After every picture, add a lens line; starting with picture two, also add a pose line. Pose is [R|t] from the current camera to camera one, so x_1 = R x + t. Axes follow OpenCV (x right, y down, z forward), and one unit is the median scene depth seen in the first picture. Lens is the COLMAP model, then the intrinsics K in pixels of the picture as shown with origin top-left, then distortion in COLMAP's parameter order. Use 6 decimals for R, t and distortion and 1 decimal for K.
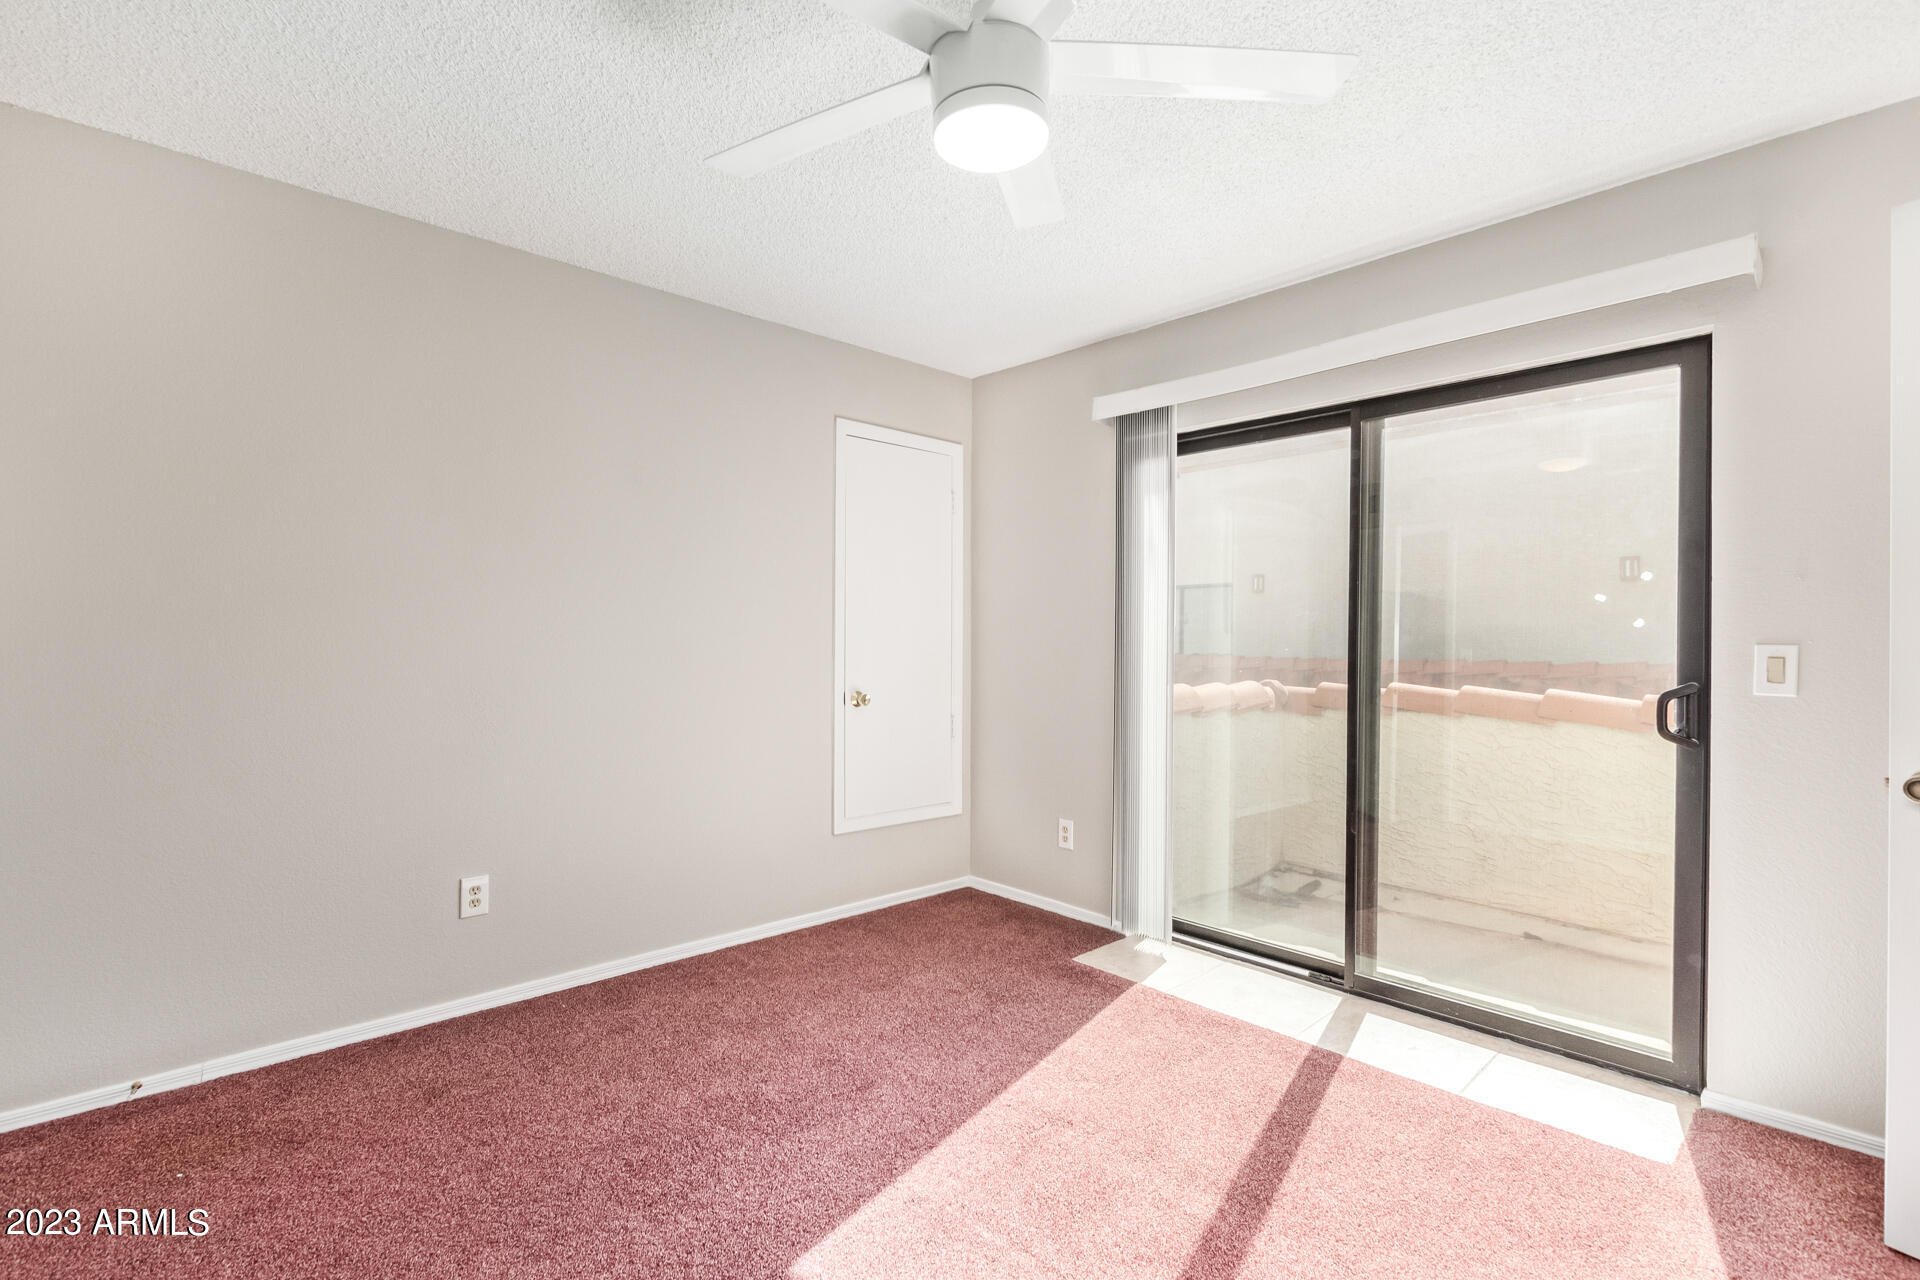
lens RADIAL K [[883.6, 0, 966.7], [0, 883.6, 644.4], [0, 0, 1]] dist [-0.000242, -0.000910]
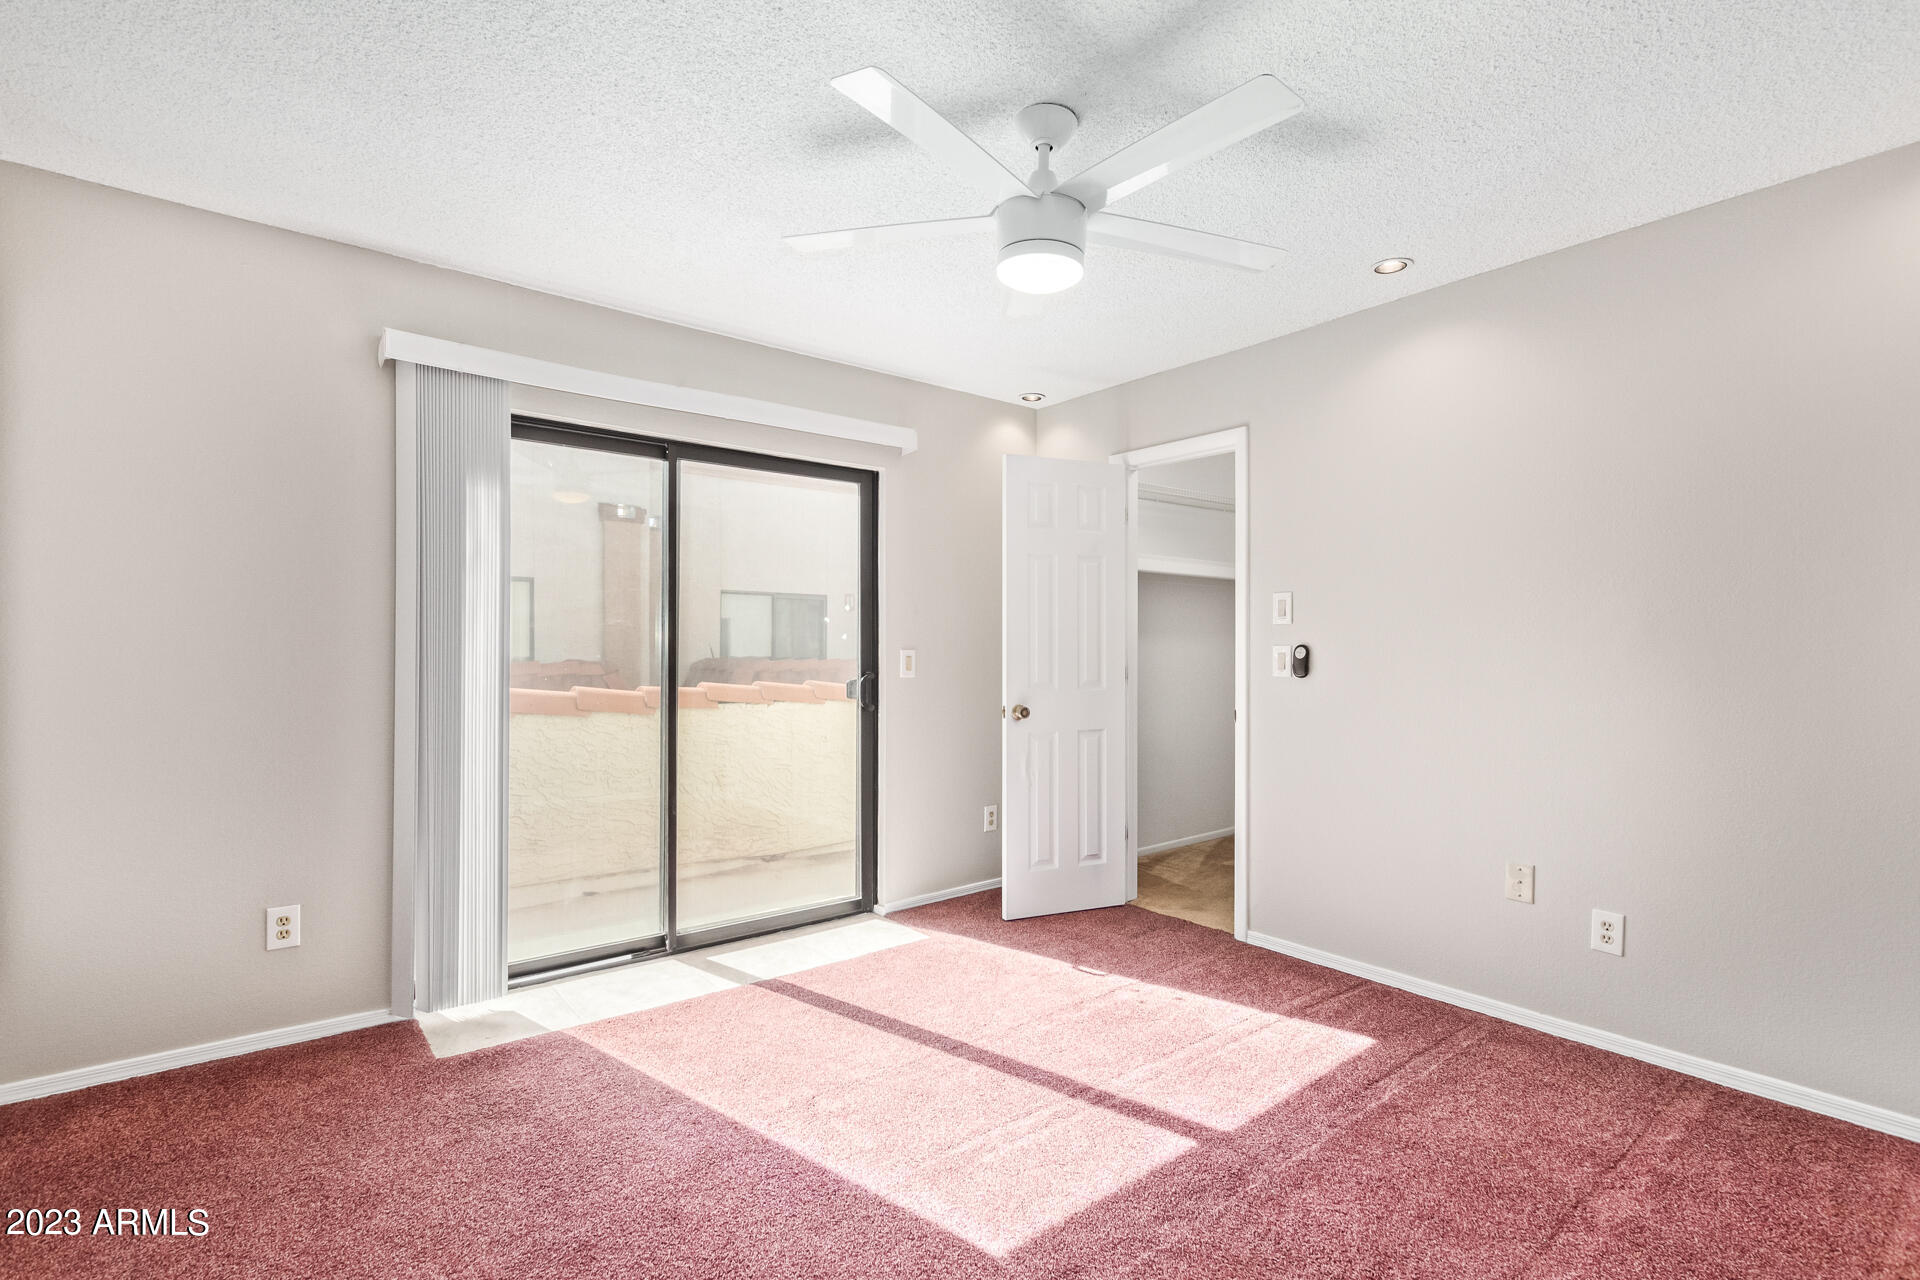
lens RADIAL K [[883.6, 0, 966.7], [0, 883.6, 644.2], [0, 0, 1]] dist [-0.000242, -0.000910]
pose [[0.075415, 0.003576, 0.997146, -0.683660], [0.000859, 0.999993, -0.003651, -0.003288], [-0.997152, 0.001132, 0.075412, 0.532788]]
